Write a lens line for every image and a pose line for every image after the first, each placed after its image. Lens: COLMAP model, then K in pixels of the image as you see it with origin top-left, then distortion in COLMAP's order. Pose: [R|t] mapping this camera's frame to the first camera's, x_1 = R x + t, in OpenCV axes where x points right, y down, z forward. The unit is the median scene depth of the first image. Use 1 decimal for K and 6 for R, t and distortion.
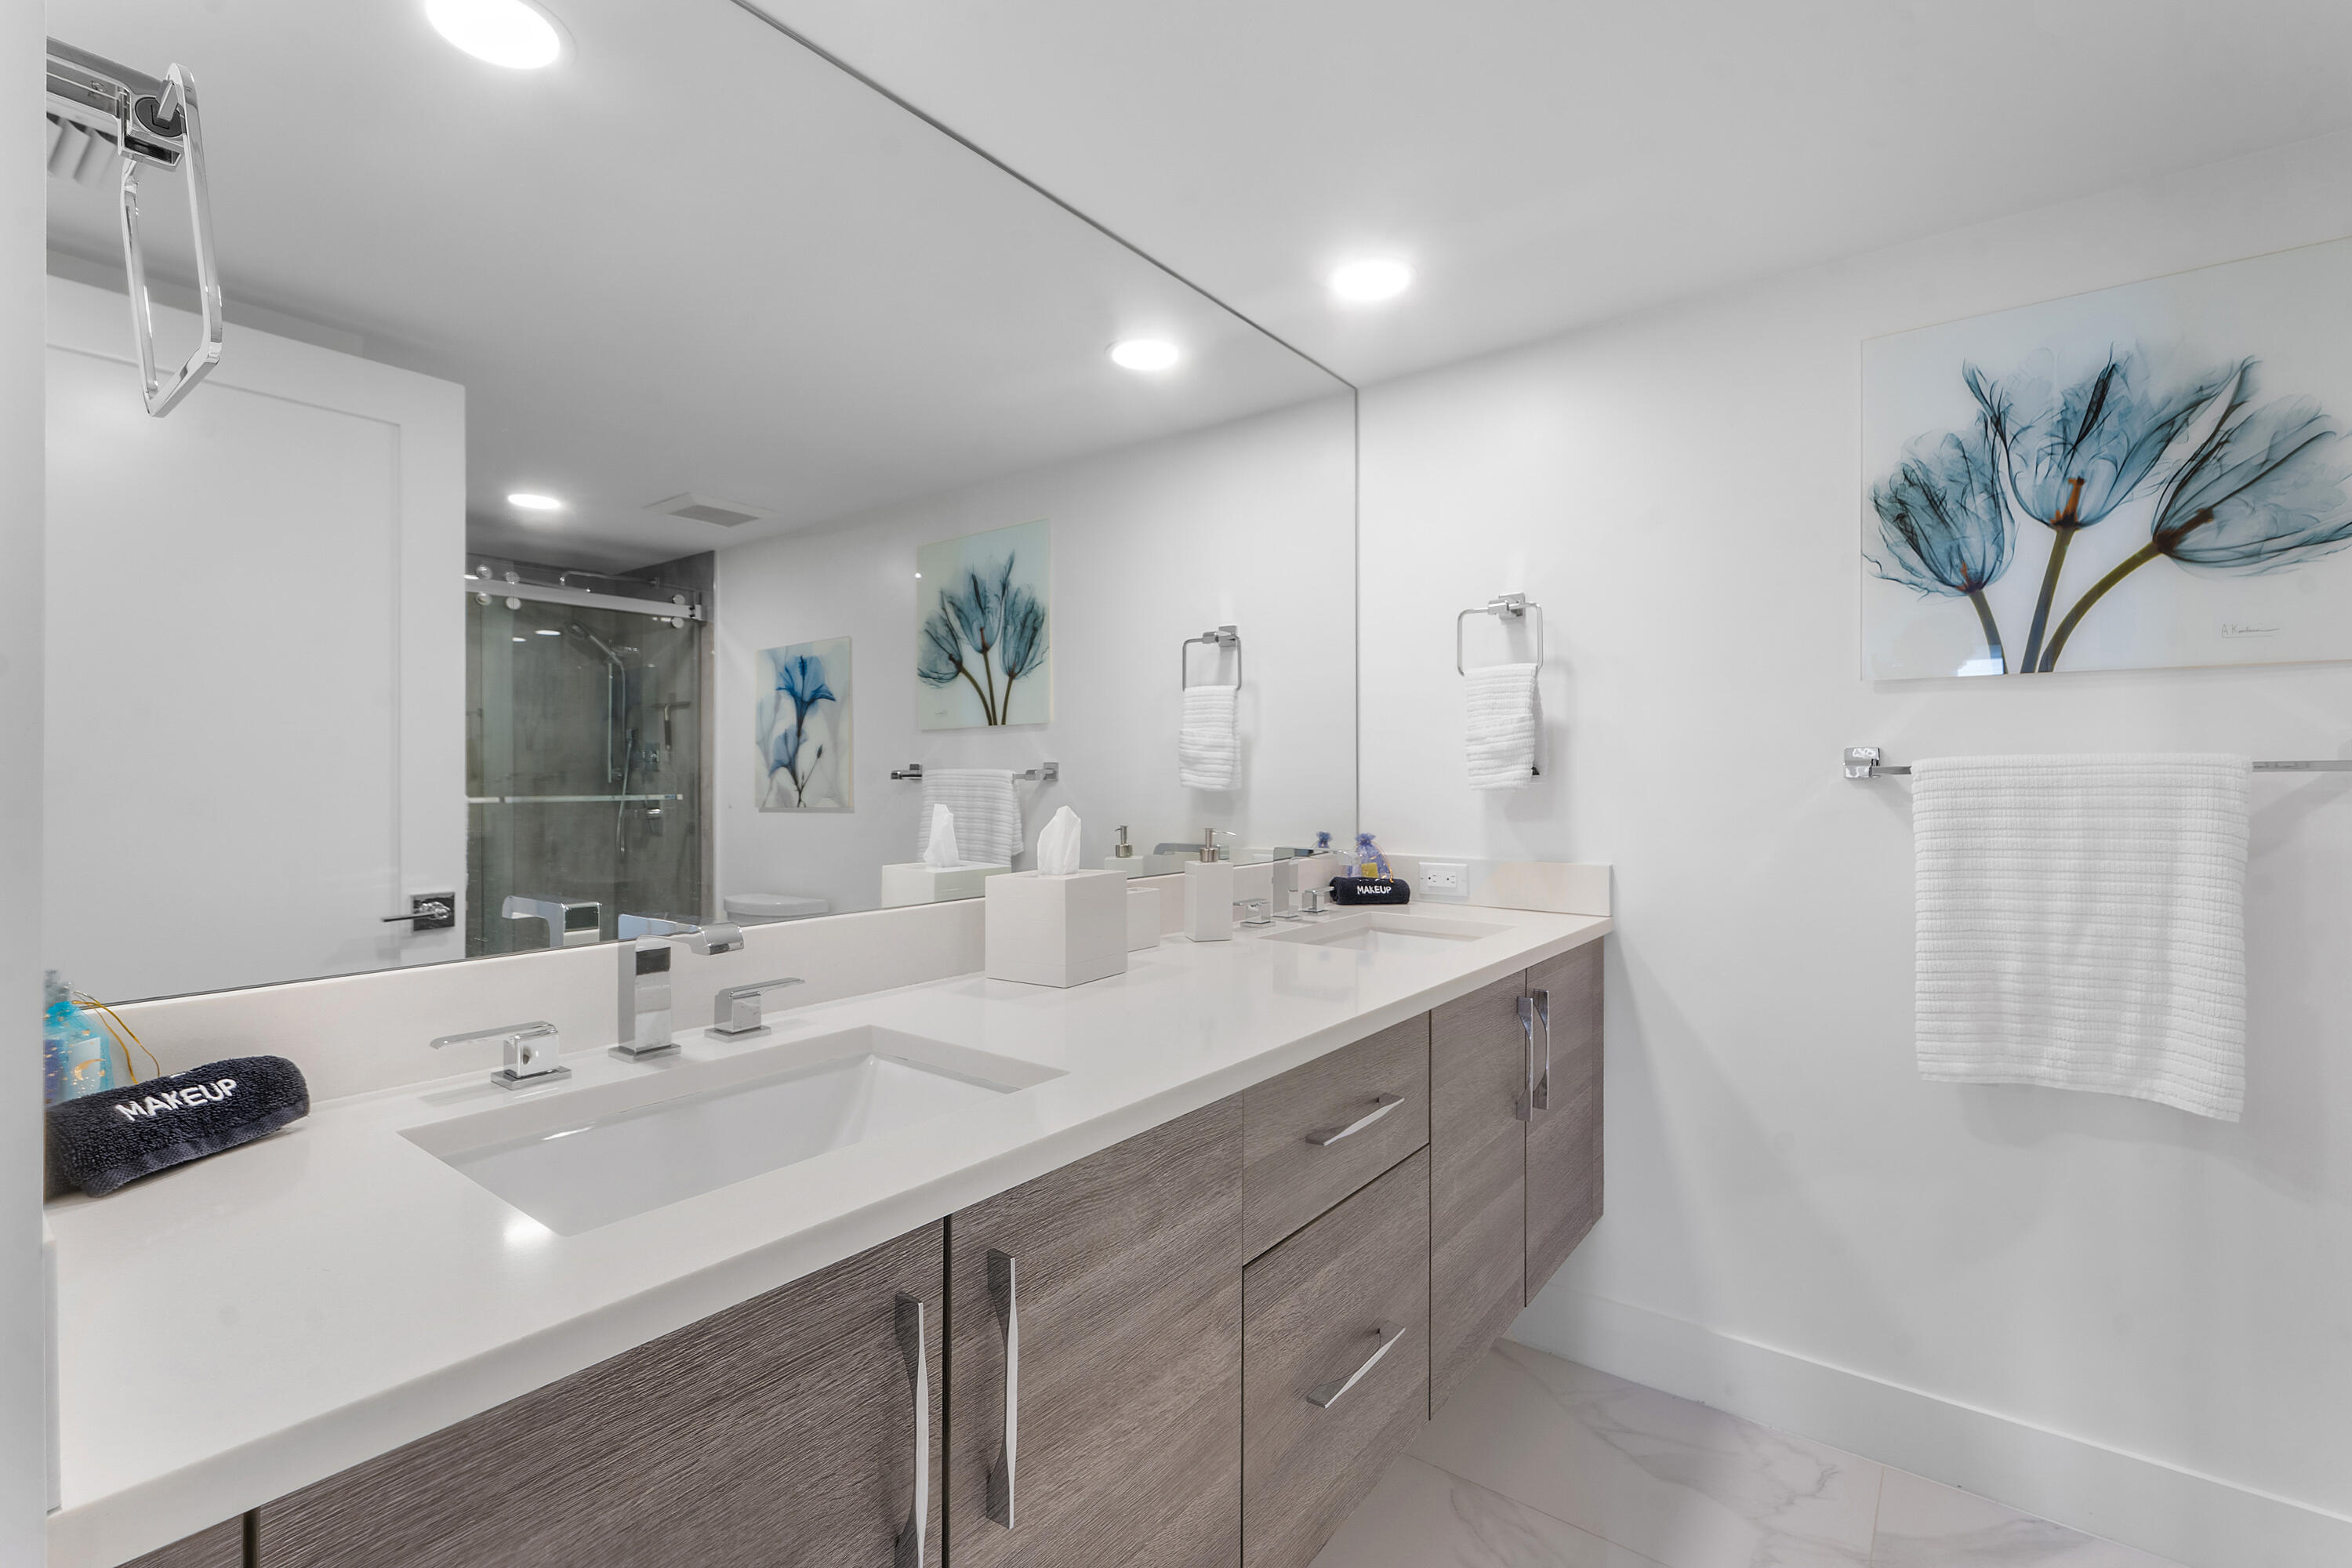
lens RADIAL K [[1014.4, 0, 1191.0], [0, 1014.4, 788.4], [0, 0, 1]] dist [-0.000740, -0.000181]
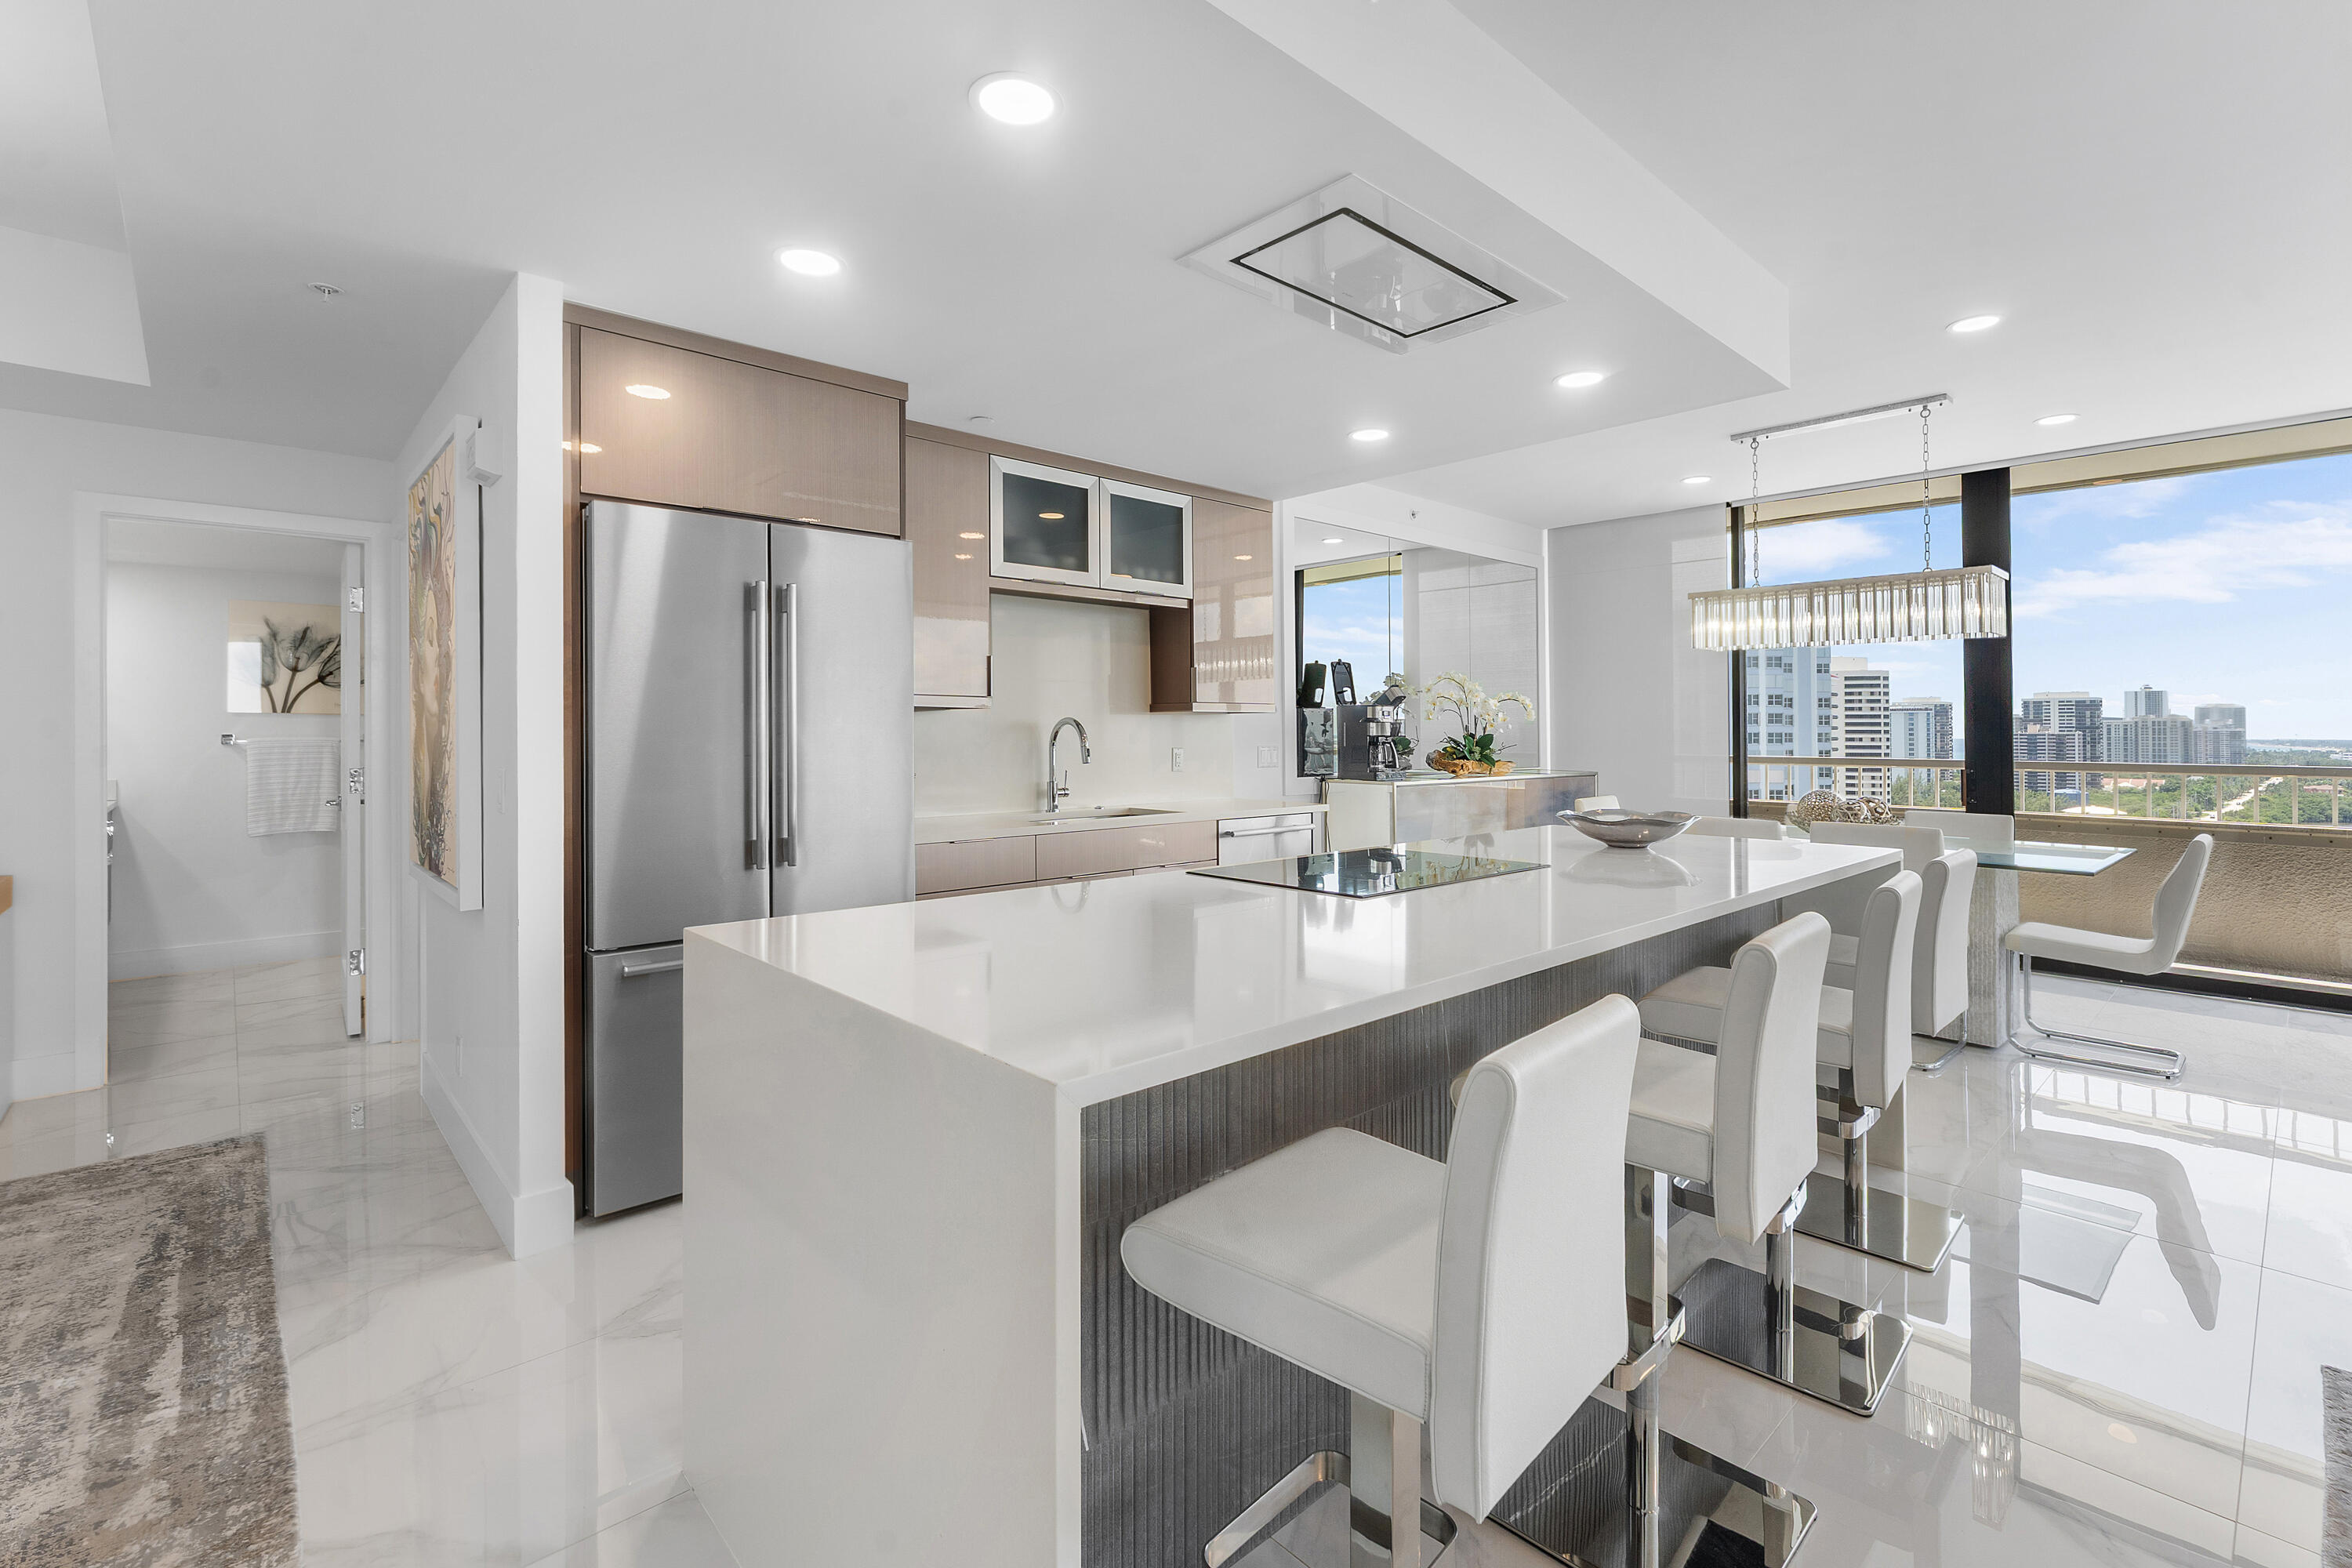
lens RADIAL K [[1061.4, 0, 1178.1], [0, 1061.4, 727.7], [0, 0, 1]] dist [-0.003764, 0.000006]
pose [[0.176687, 0.009416, 0.984222, -2.194373], [0.001221, 0.999951, -0.009786, -0.023515], [-0.984266, 0.002930, 0.176667, -2.649777]]
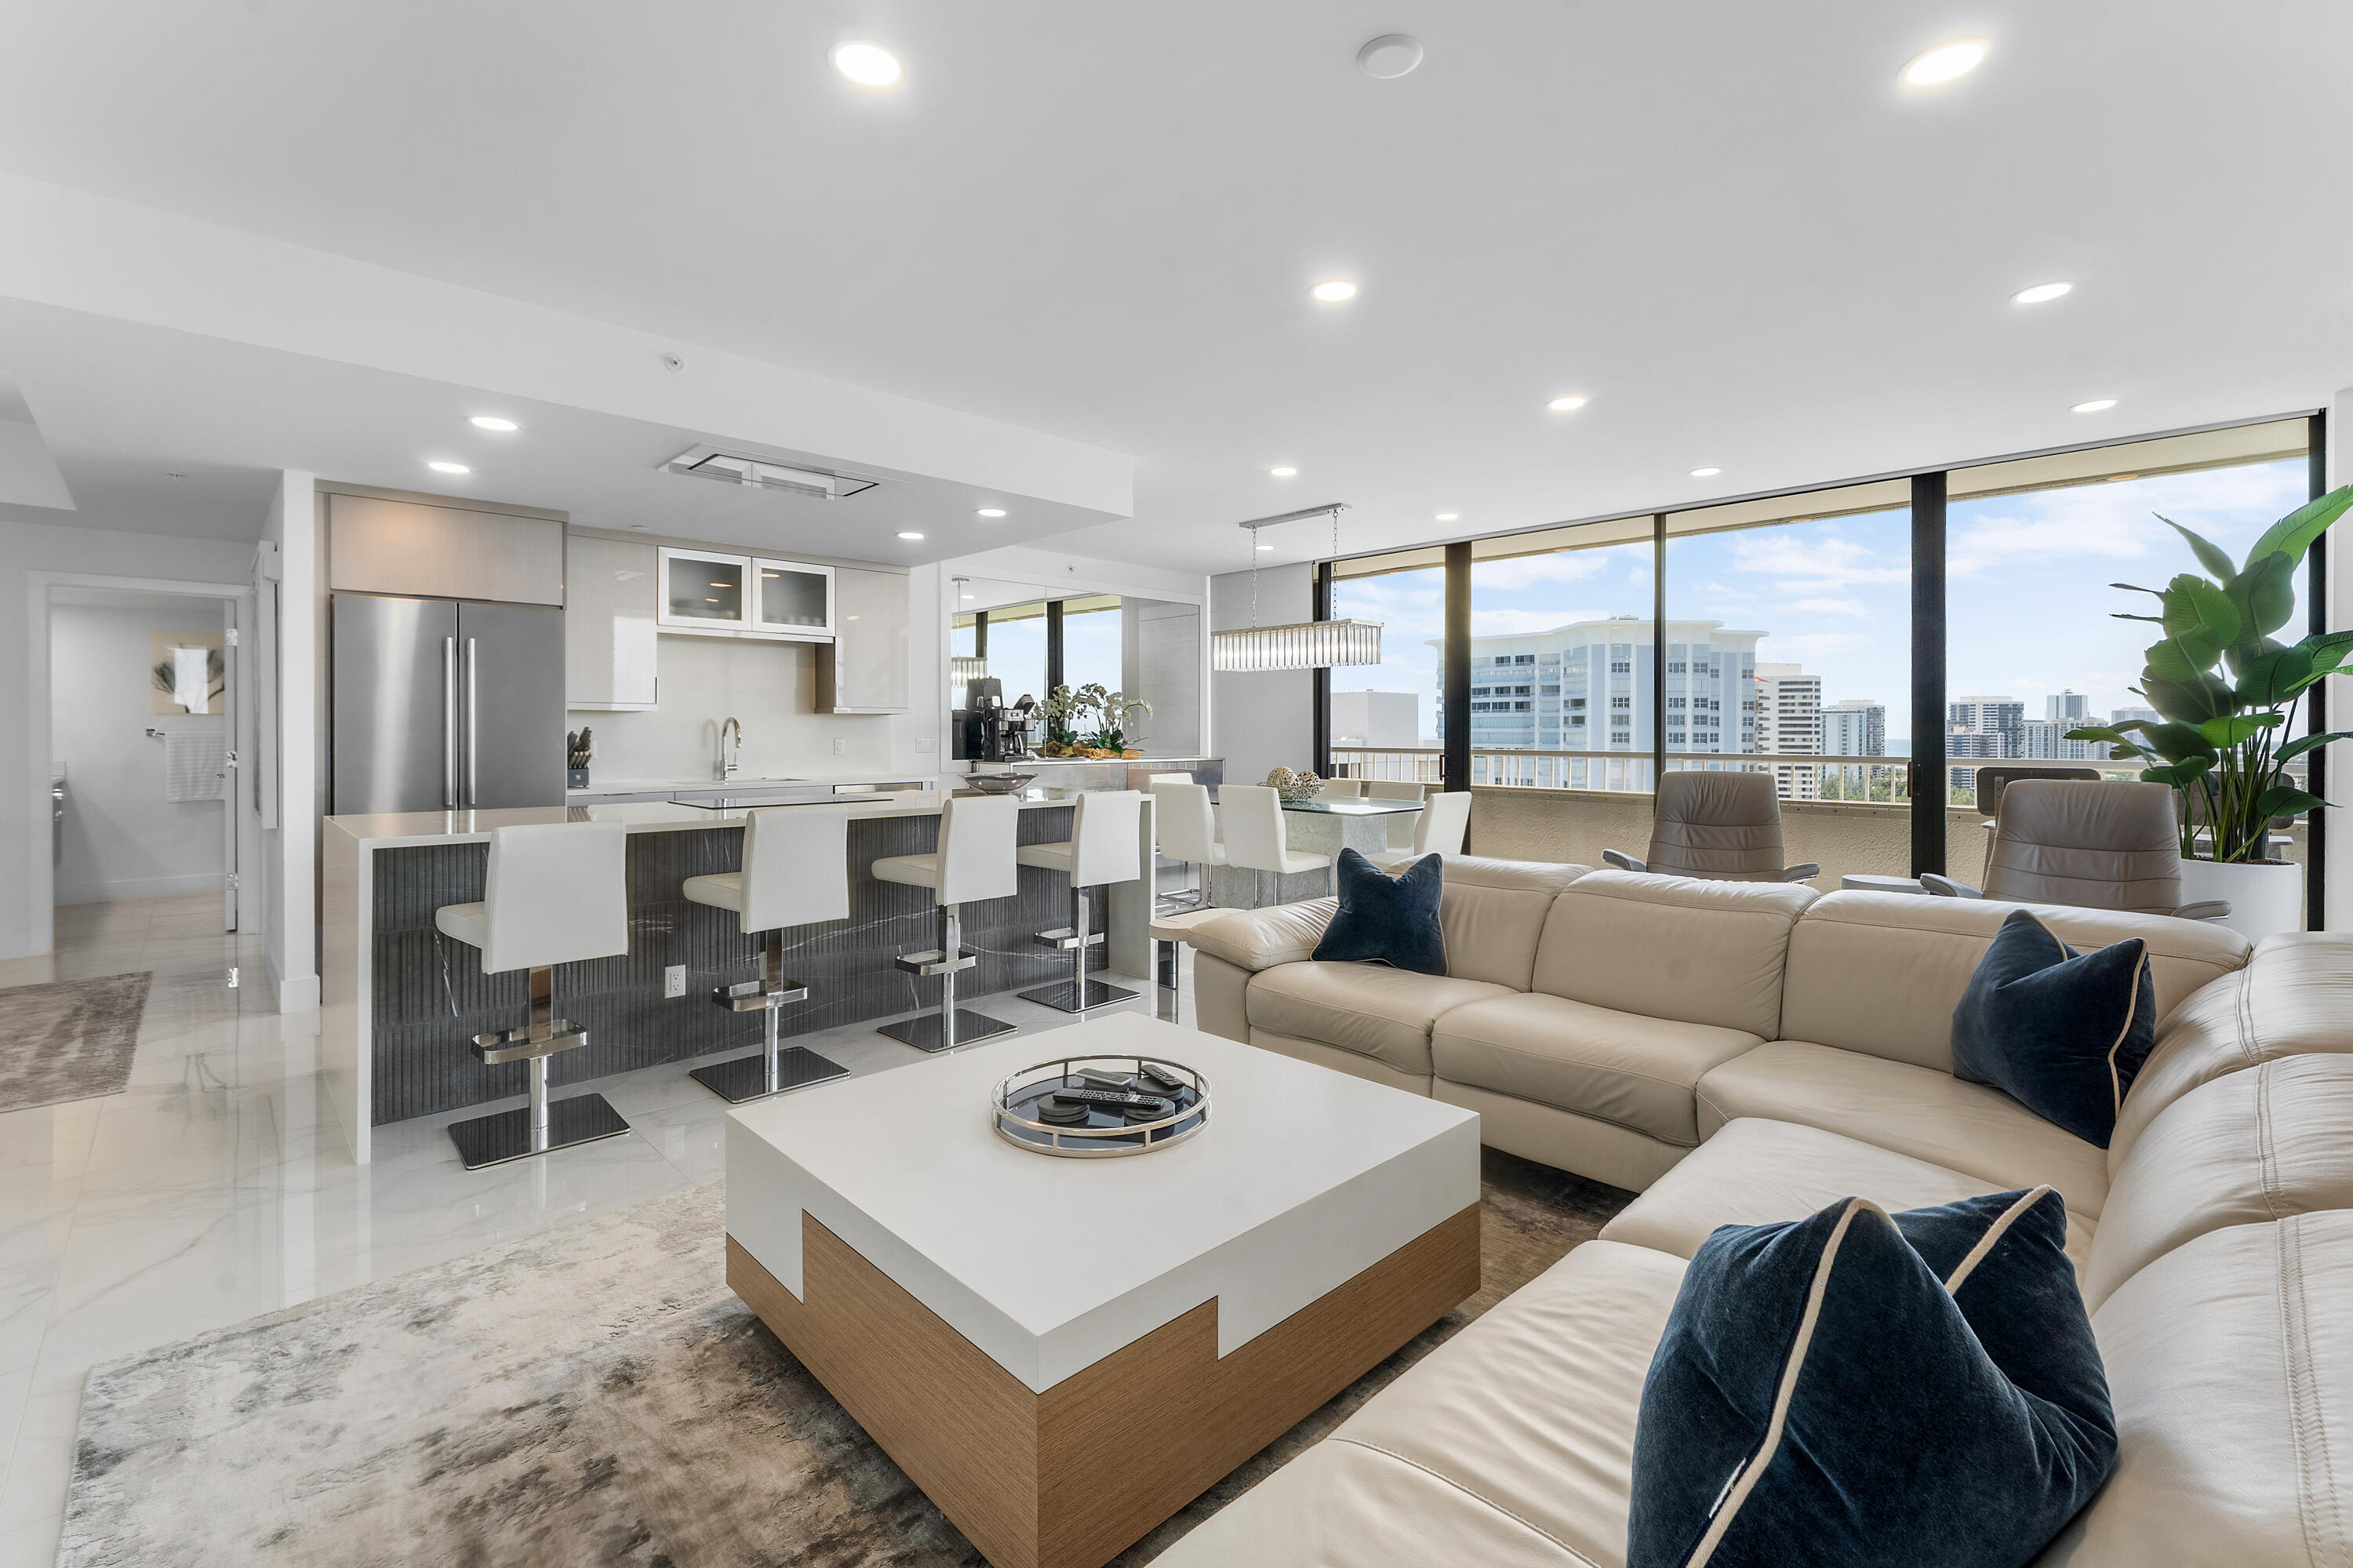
lens RADIAL K [[1021.6, 0, 1219.2], [0, 1021.6, 736.4], [0, 0, 1]] dist [0.000089, -0.000215]
pose [[0.129993, 0.001882, 0.991513, -3.316739], [0.001022, 0.999997, -0.002032, 0.008980], [-0.991514, 0.001277, 0.129990, -4.418688]]
